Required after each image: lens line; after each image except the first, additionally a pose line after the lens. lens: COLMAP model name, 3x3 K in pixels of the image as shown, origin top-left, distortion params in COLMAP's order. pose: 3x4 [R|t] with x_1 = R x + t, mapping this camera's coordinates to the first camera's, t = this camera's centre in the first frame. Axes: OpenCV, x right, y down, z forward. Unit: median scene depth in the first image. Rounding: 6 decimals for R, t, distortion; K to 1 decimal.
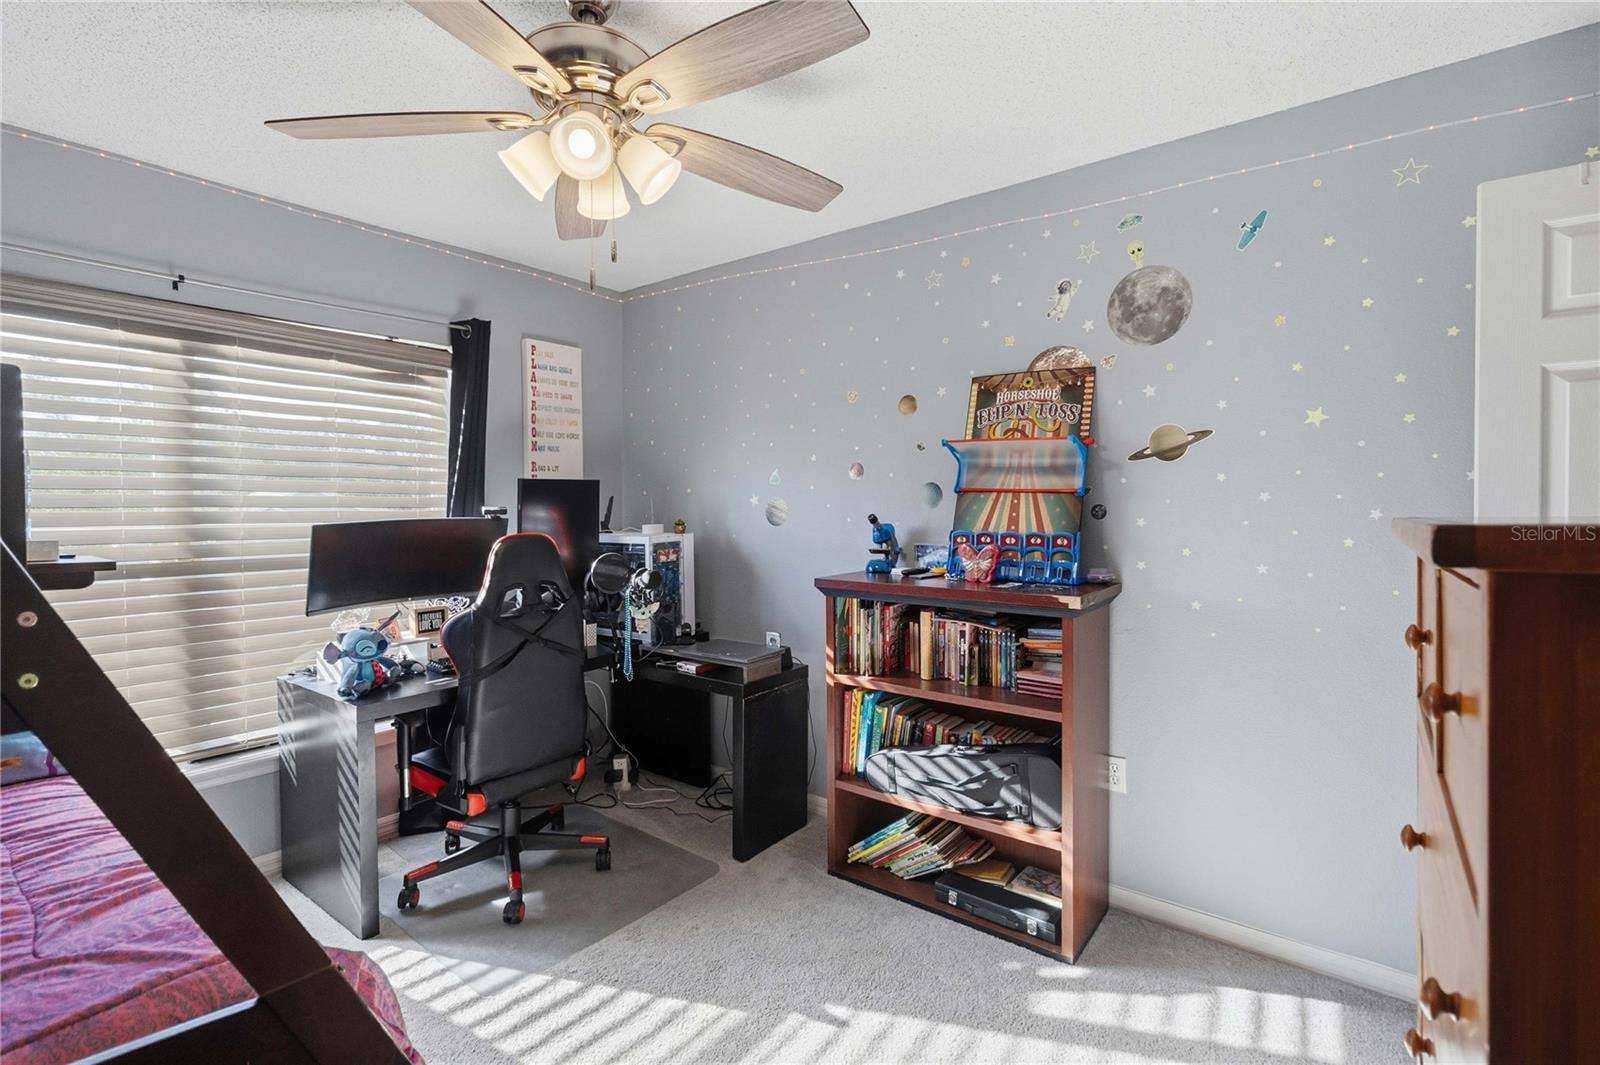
lens RADIAL K [[745.4, 0, 803.5], [0, 745.4, 505.9], [0, 0, 1]] dist [0.000294, 0.000242]
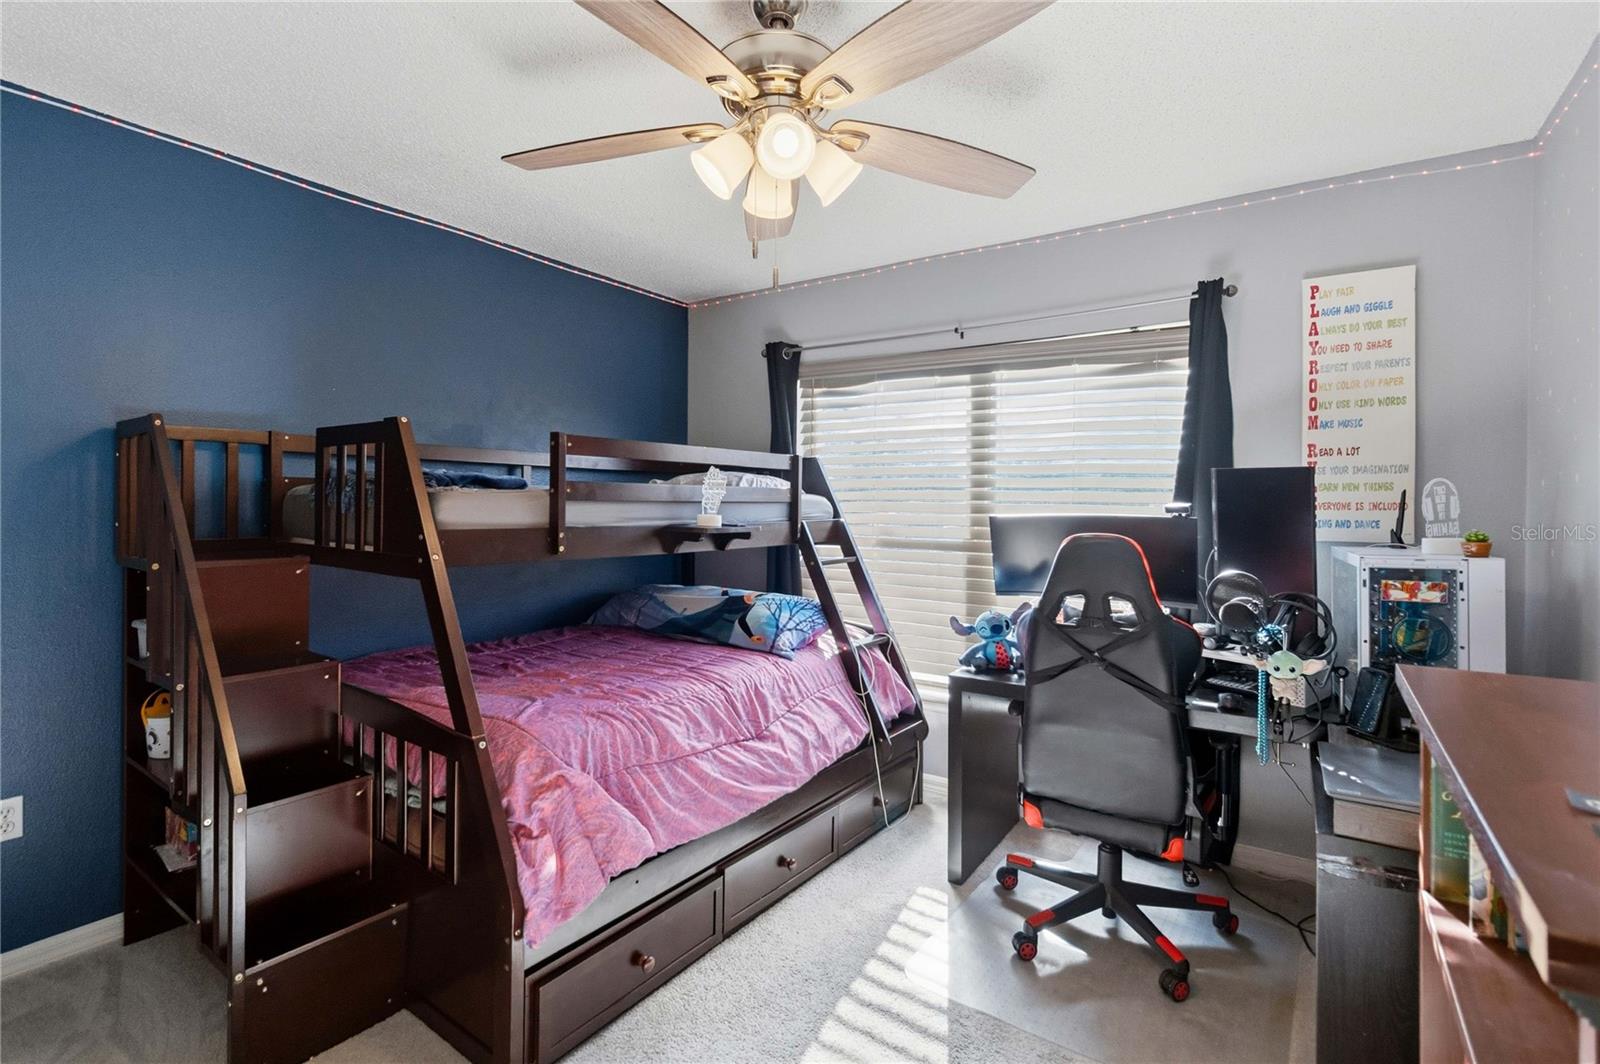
lens RADIAL K [[745.4, 0, 803.5], [0, 745.4, 505.4], [0, 0, 1]] dist [0.000294, 0.000242]
pose [[0.054921, 0.012088, -0.998418, 0.369228], [-0.012190, 0.999860, 0.011435, -0.001318], [0.998416, 0.011543, 0.055061, 0.492711]]
